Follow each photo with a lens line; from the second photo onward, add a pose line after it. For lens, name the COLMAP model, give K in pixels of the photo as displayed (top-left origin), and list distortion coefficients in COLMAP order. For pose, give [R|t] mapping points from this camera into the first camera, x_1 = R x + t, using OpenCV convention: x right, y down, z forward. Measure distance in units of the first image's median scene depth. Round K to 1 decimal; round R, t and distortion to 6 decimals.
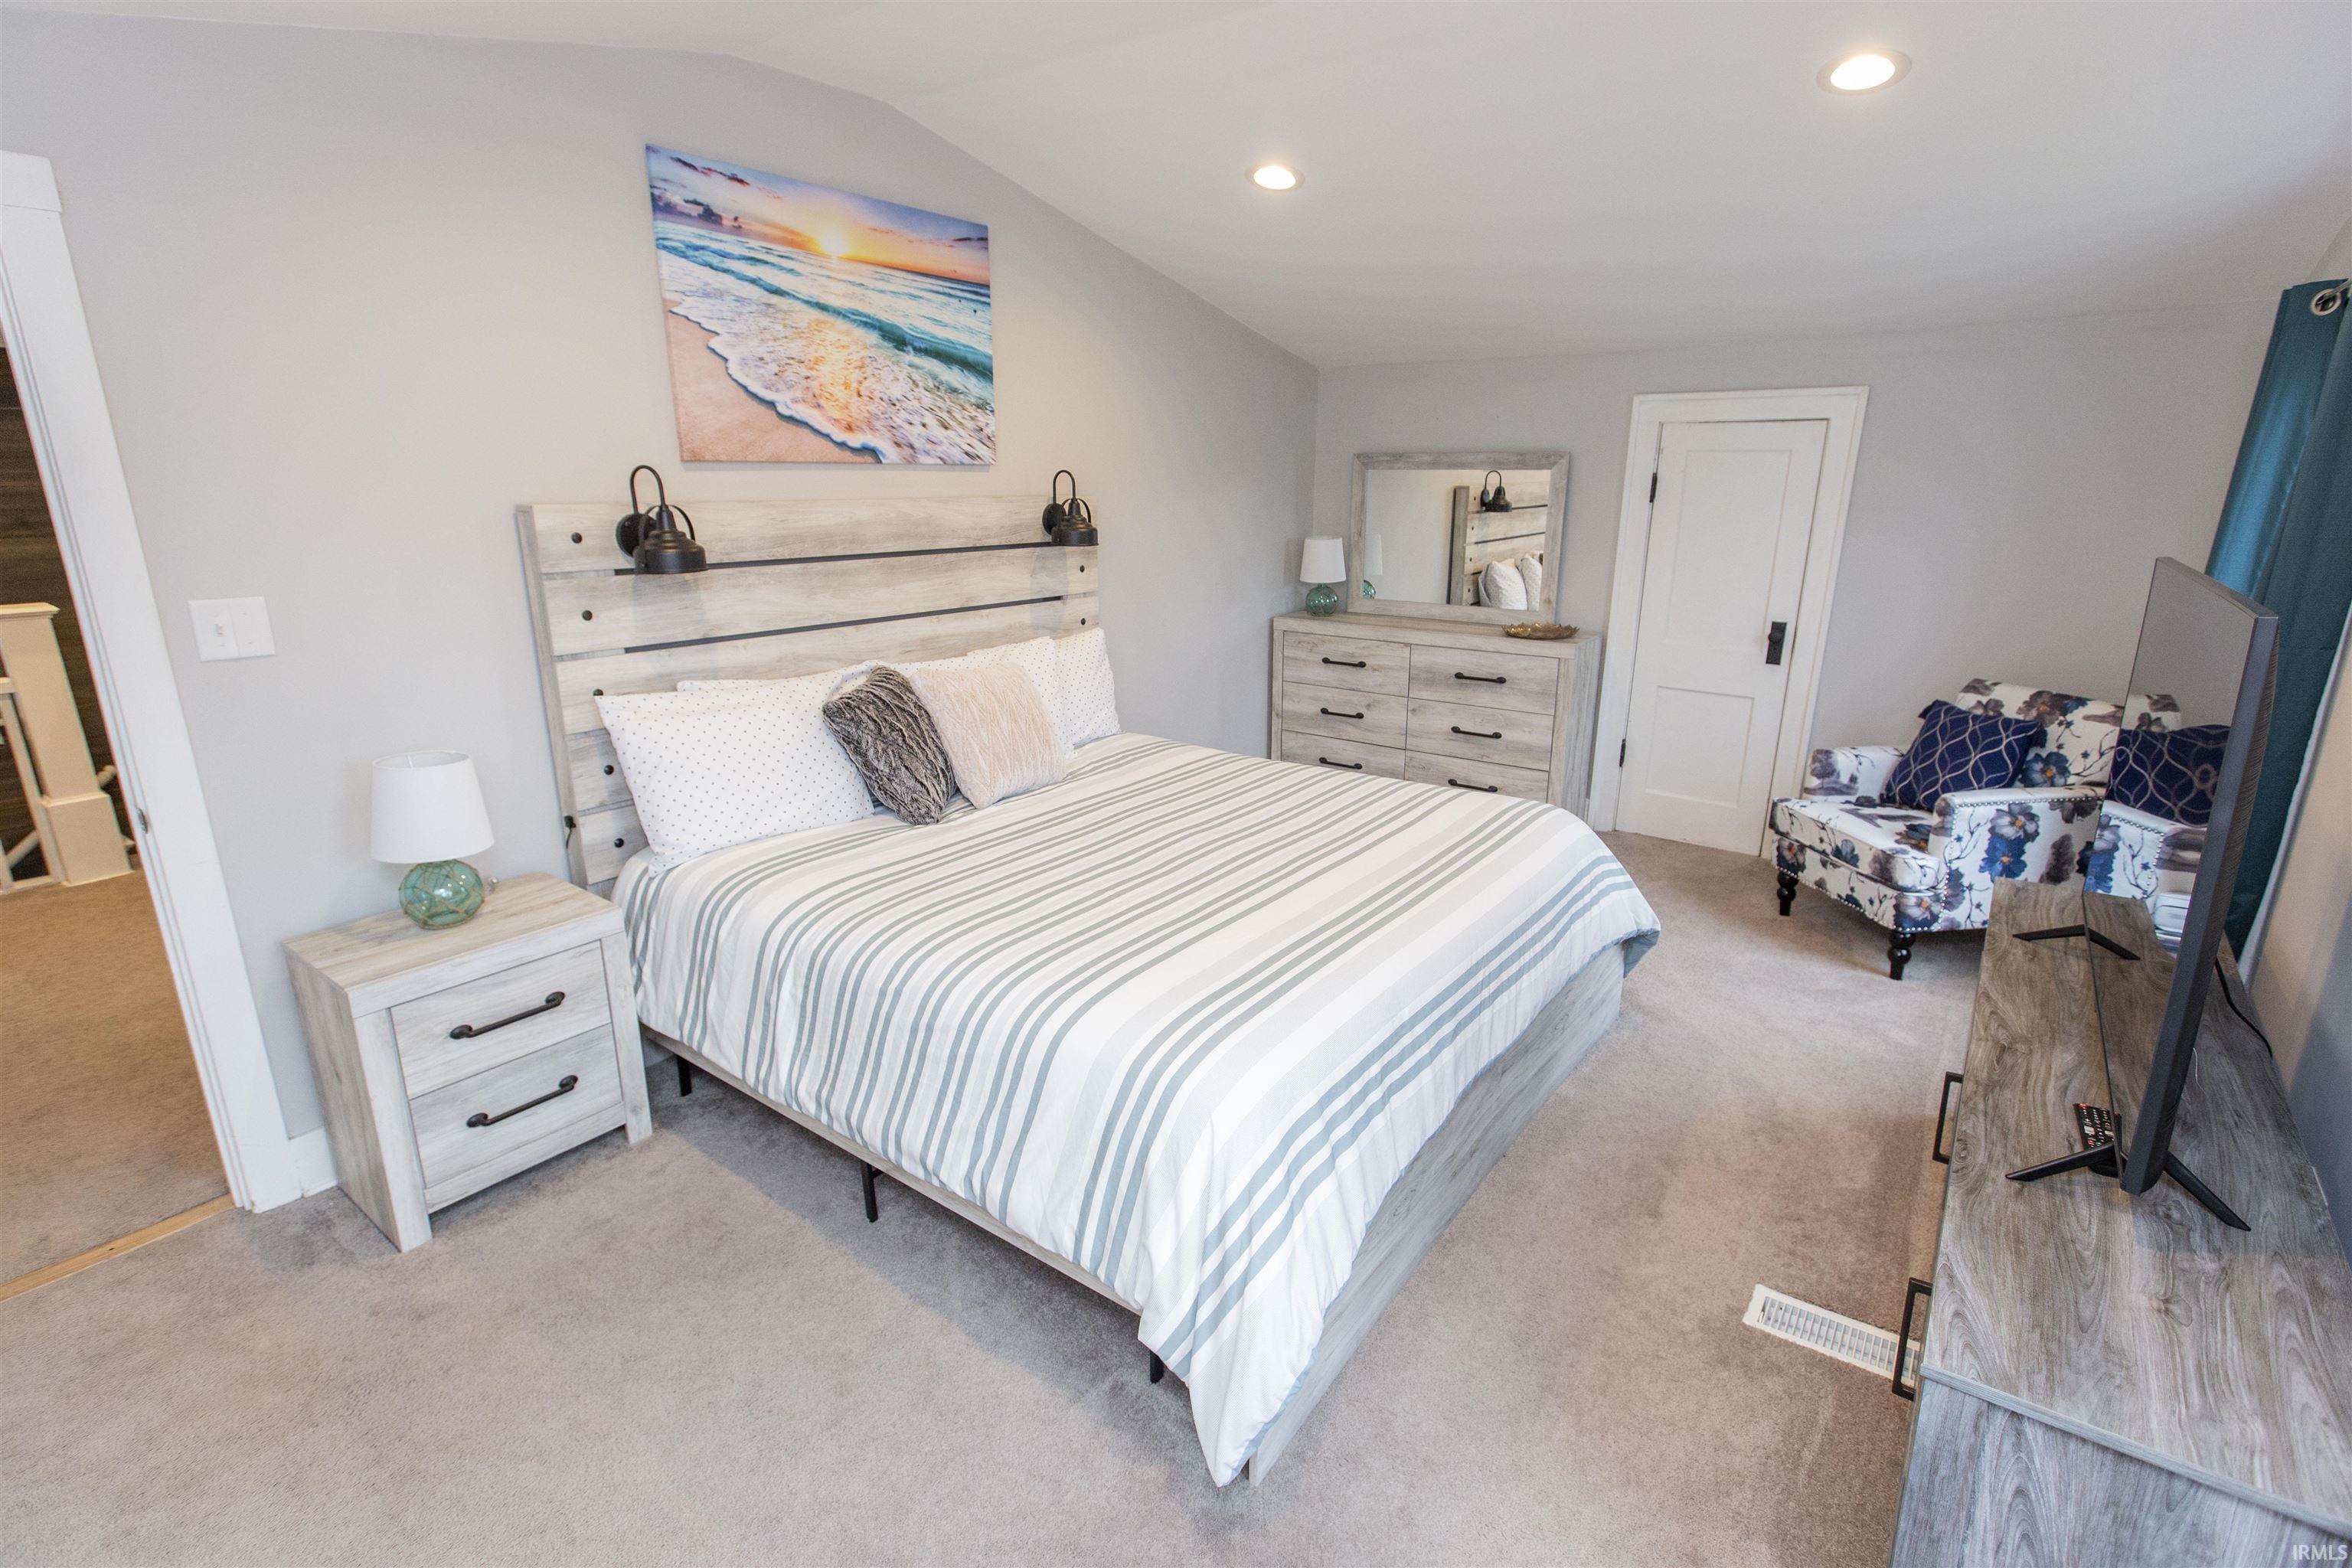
lens RADIAL K [[1096.5, 0, 1178.9], [0, 1096.5, 784.6], [0, 0, 1]] dist [0.000066, 0.000105]
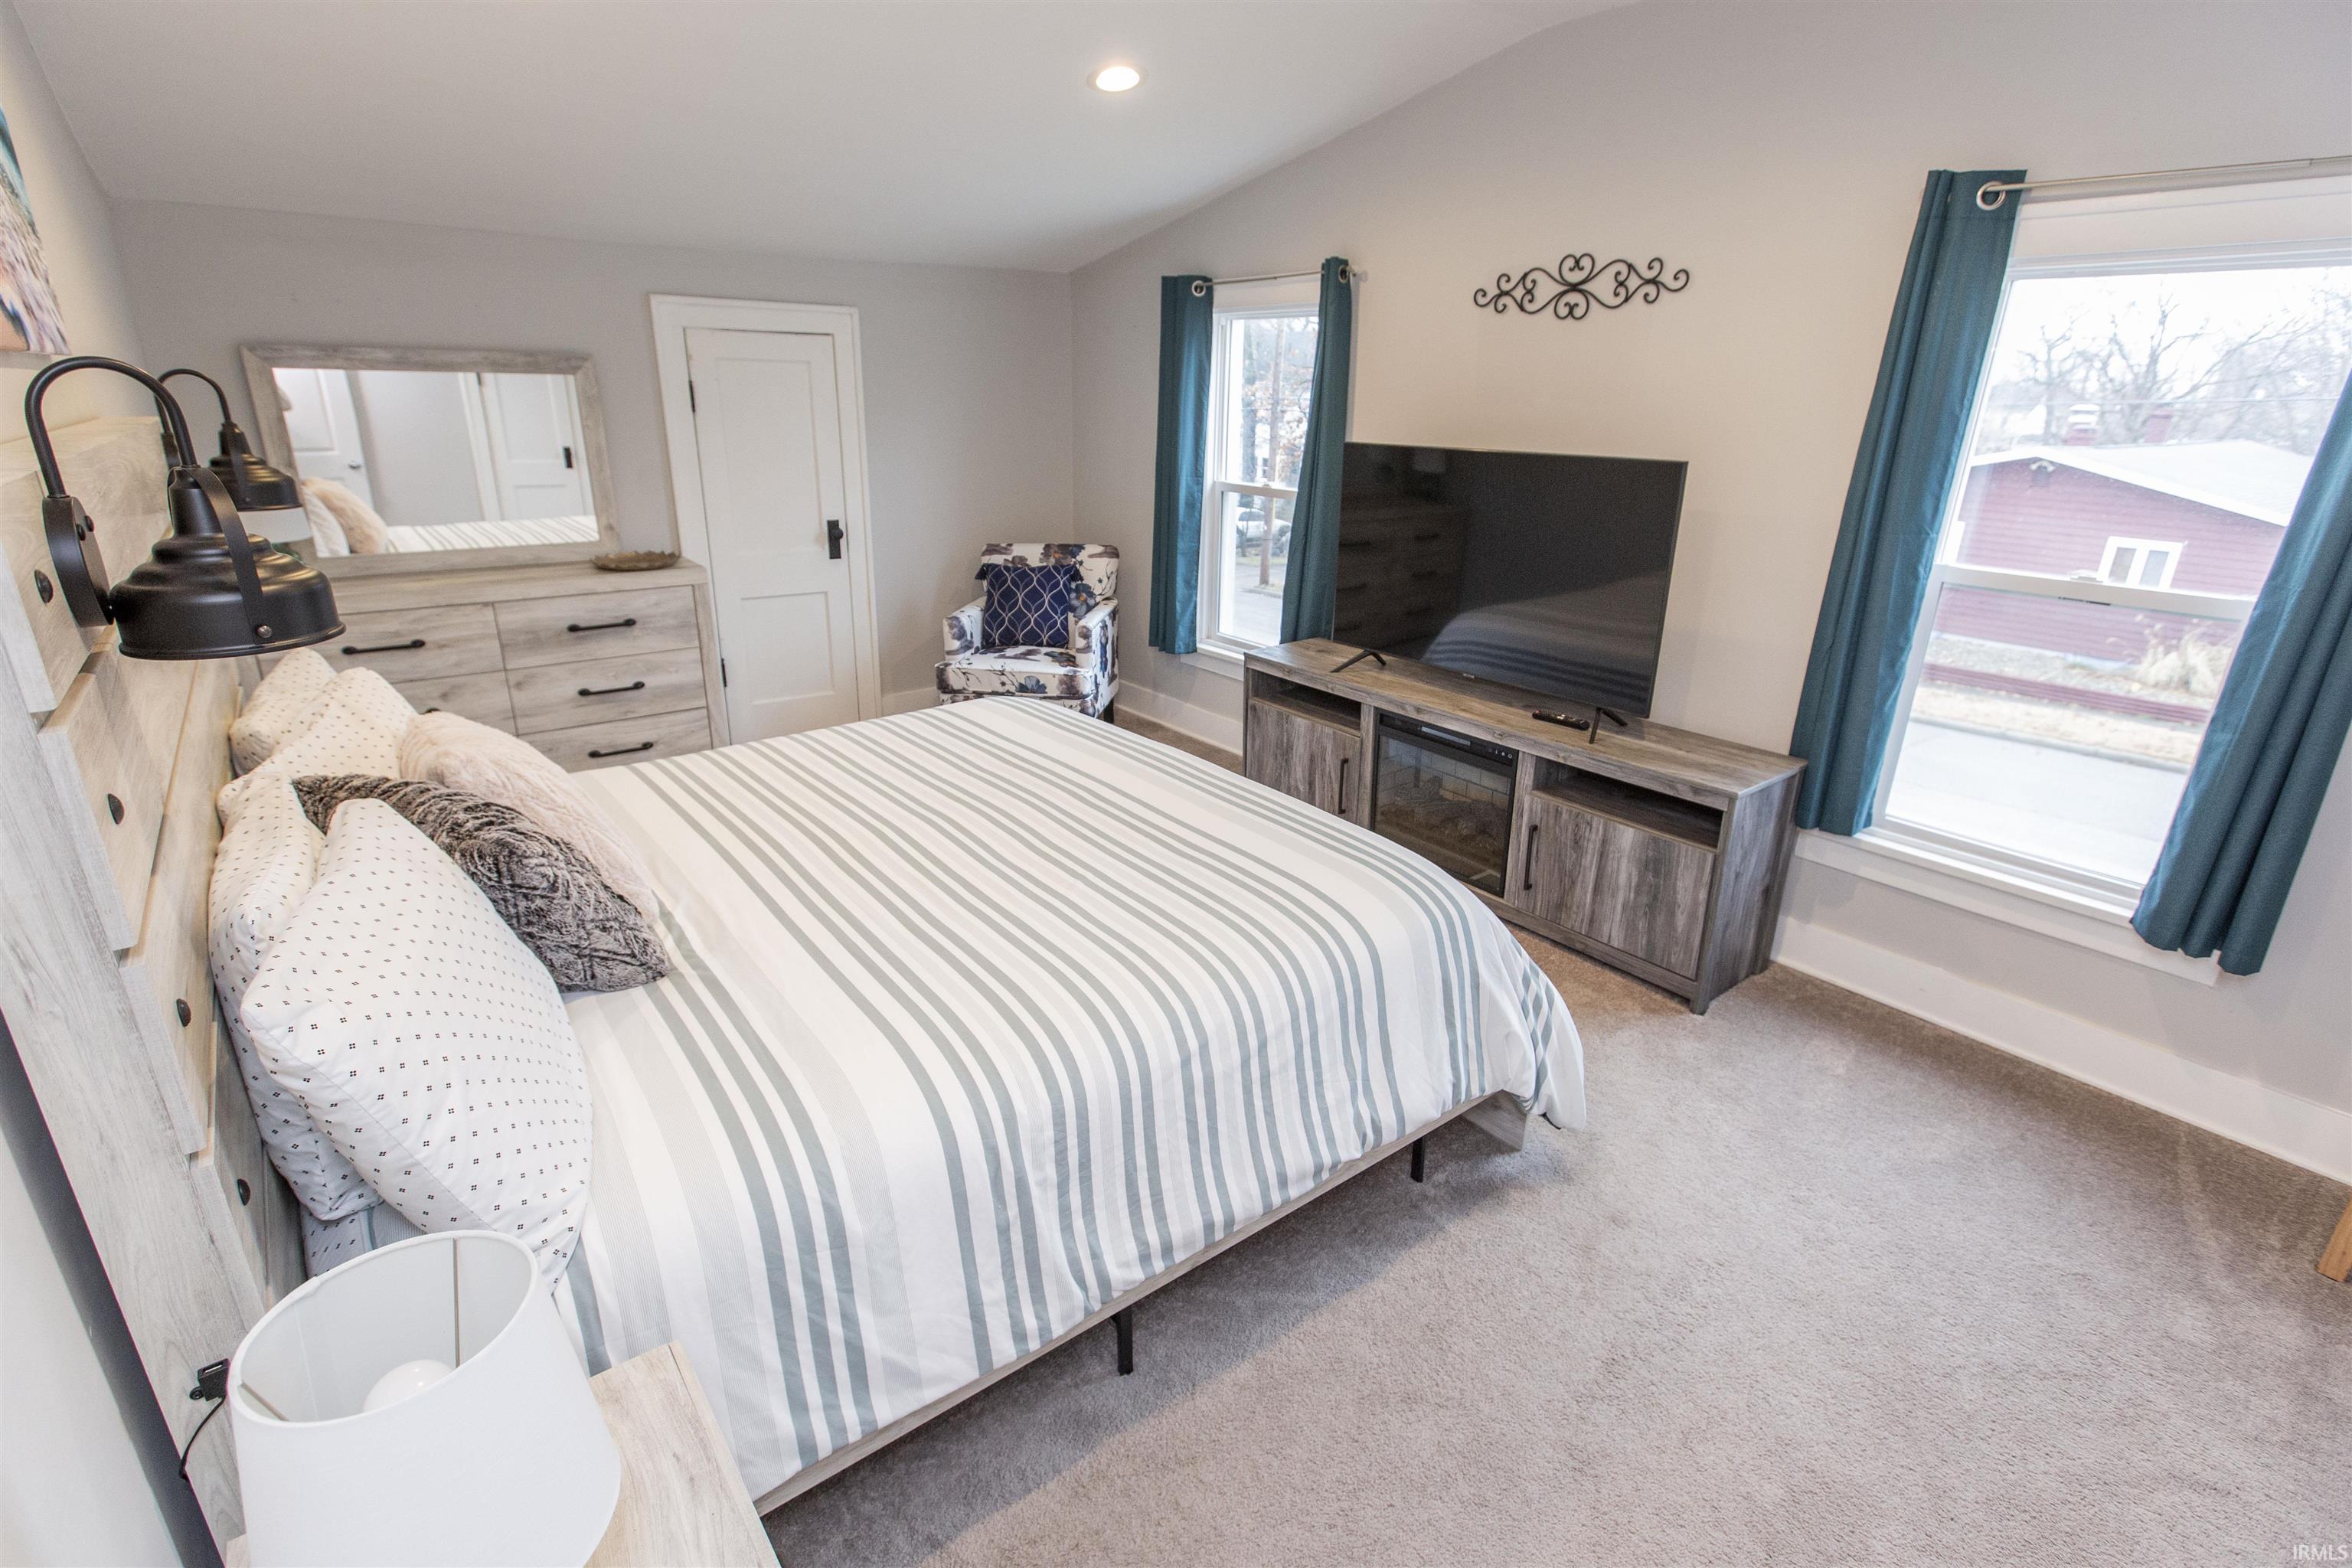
lens RADIAL K [[1096.5, 0, 1178.9], [0, 1096.5, 784.6], [0, 0, 1]] dist [0.000066, 0.000105]
pose [[0.250877, -0.328781, 0.910475, -0.458323], [0.241783, 0.932026, 0.269941, -0.110037], [-0.937338, 0.152416, 0.313317, 0.350678]]
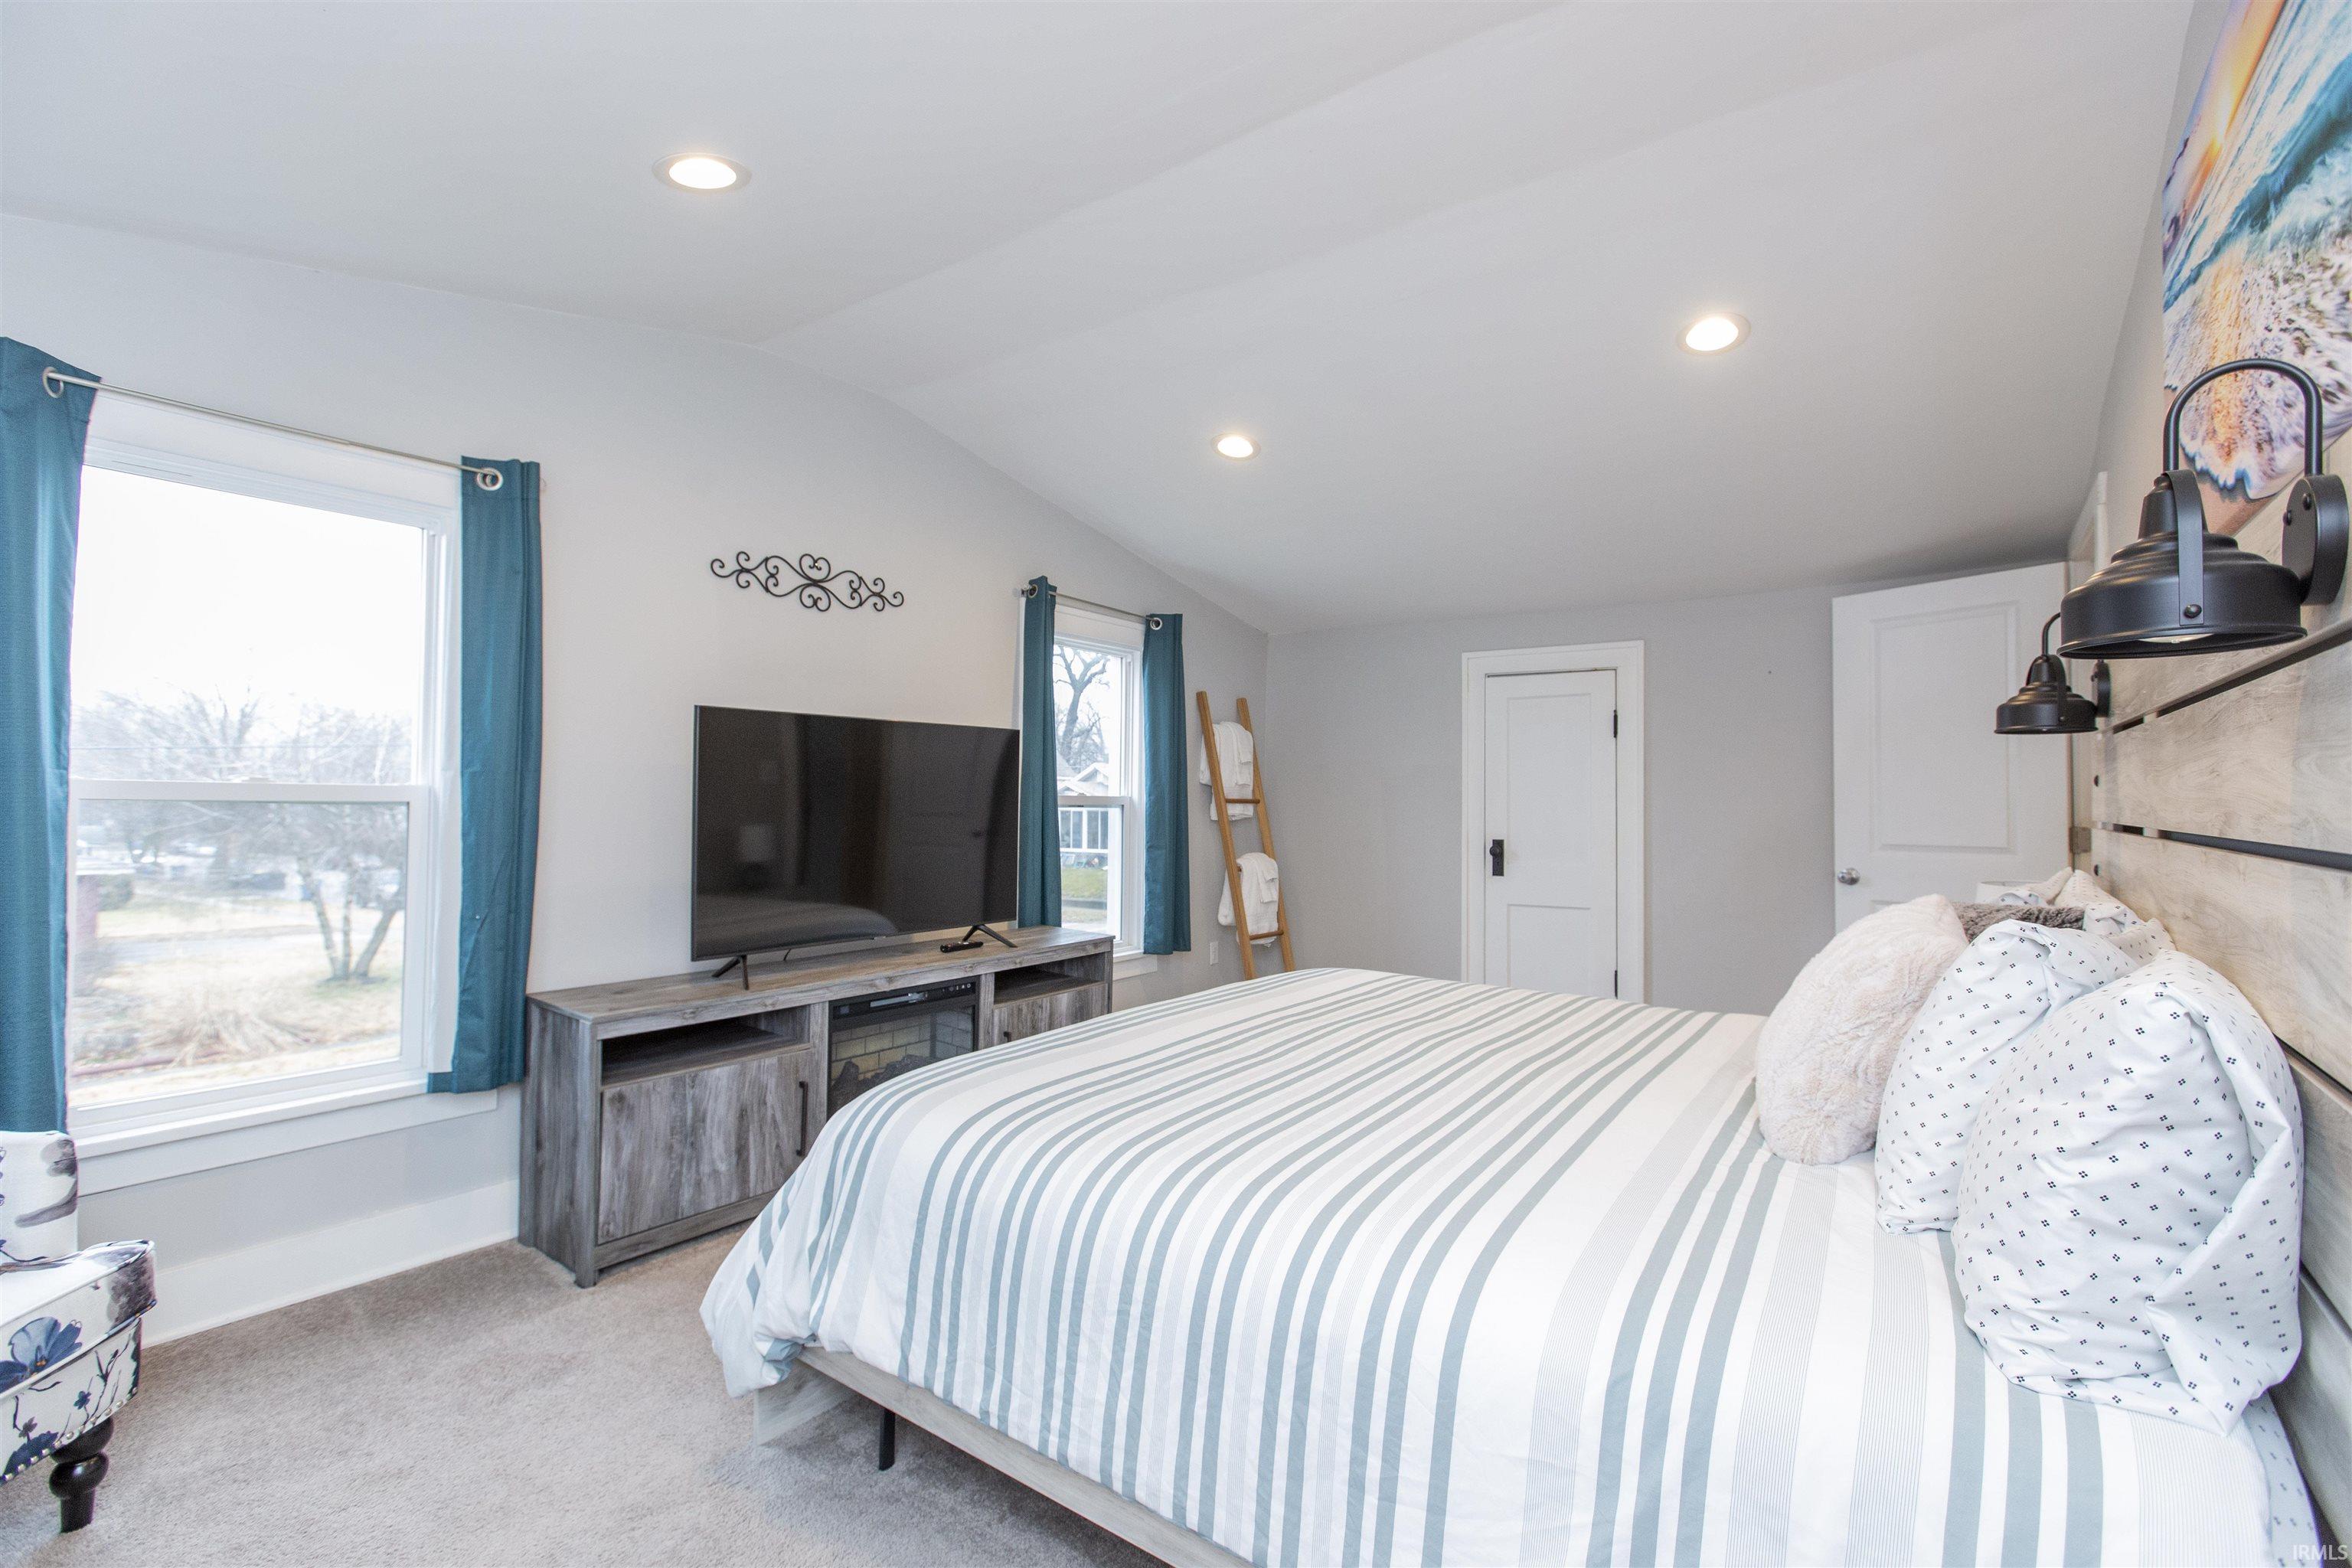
lens RADIAL K [[1096.5, 0, 1178.9], [0, 1096.5, 784.6], [0, 0, 1]] dist [0.000066, 0.000105]
pose [[-0.998826, -0.016886, -0.045395, 0.178862], [-0.027664, 0.968229, 0.248531, -0.227573], [0.039756, 0.249495, -0.967560, 1.145589]]
